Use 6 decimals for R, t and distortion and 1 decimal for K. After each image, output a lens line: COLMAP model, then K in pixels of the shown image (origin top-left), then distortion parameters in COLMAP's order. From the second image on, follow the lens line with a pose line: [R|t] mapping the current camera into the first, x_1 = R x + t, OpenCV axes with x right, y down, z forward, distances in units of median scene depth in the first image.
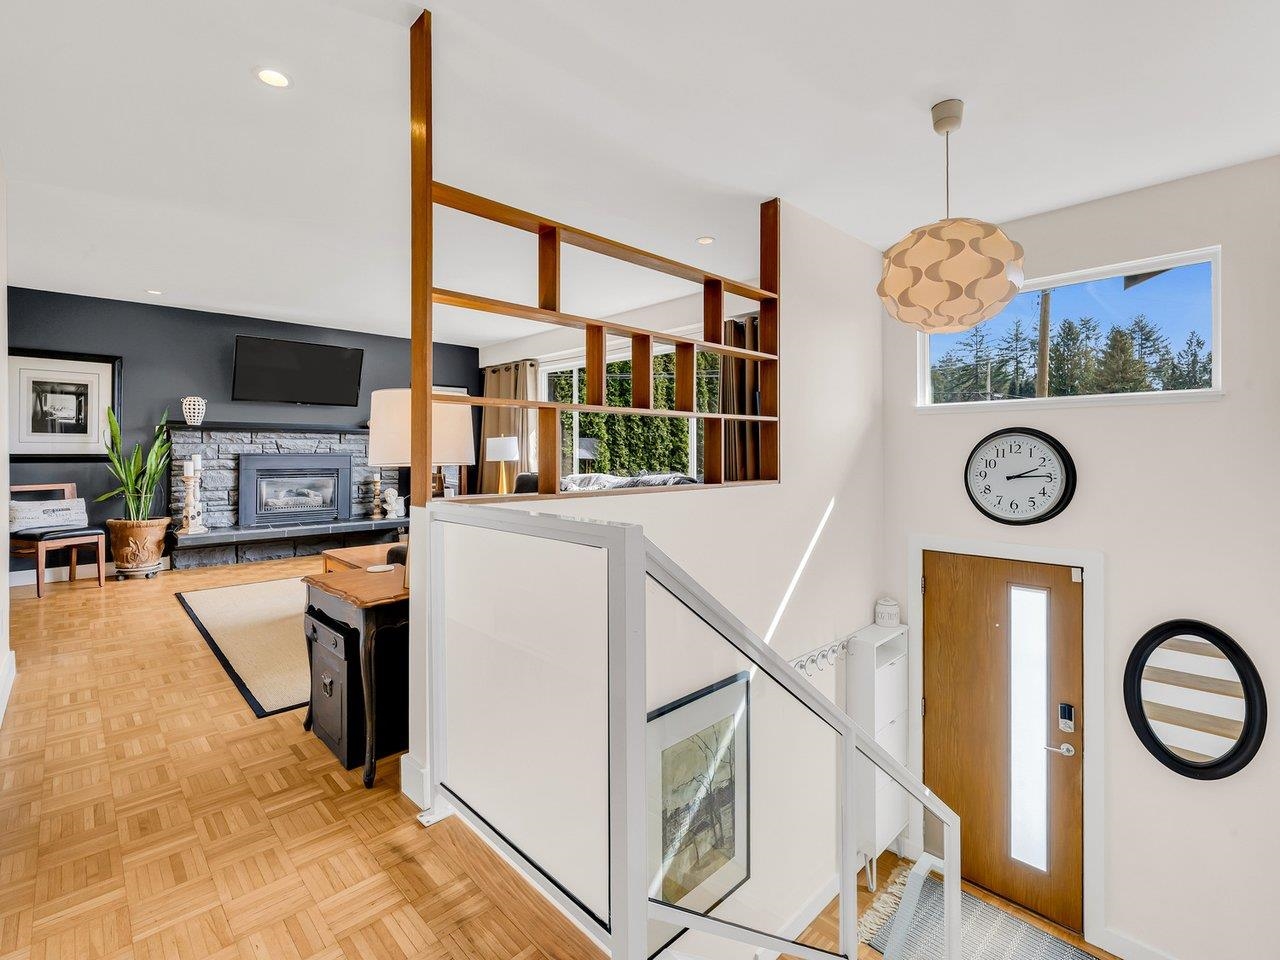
lens RADIAL K [[589.2, 0, 704.1], [0, 589.2, 451.8], [0, 0, 1]] dist [-0.005771, 0.000060]
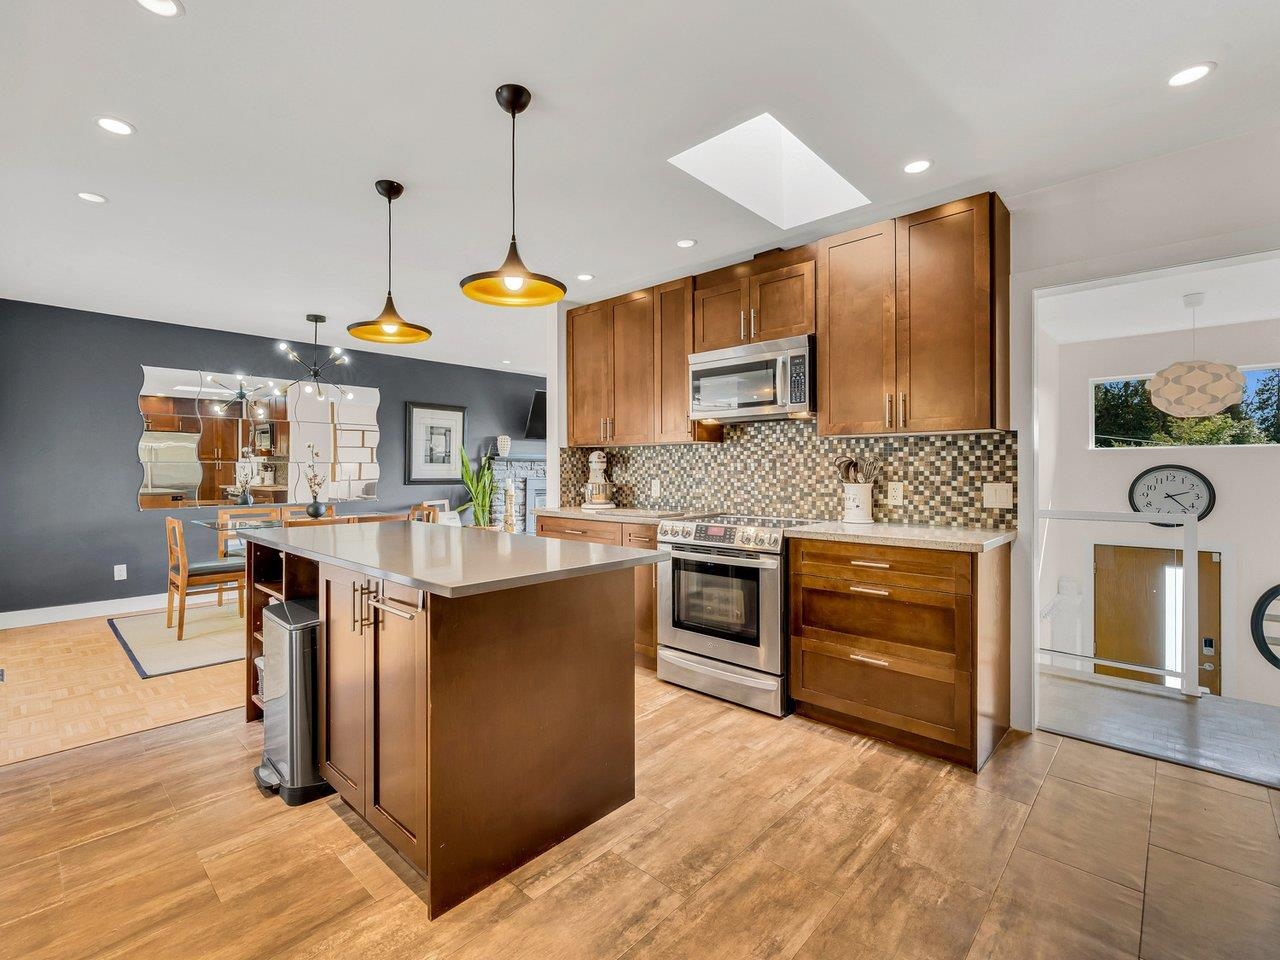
lens RADIAL K [[589.2, 0, 636.8], [0, 589.2, 471.6], [0, 0, 1]] dist [-0.005771, 0.000060]
pose [[0.999994, 0.002863, 0.001911, -0.613977], [-0.002861, 0.999995, -0.000904, -0.011860], [-0.001914, 0.000898, 0.999998, -0.385634]]
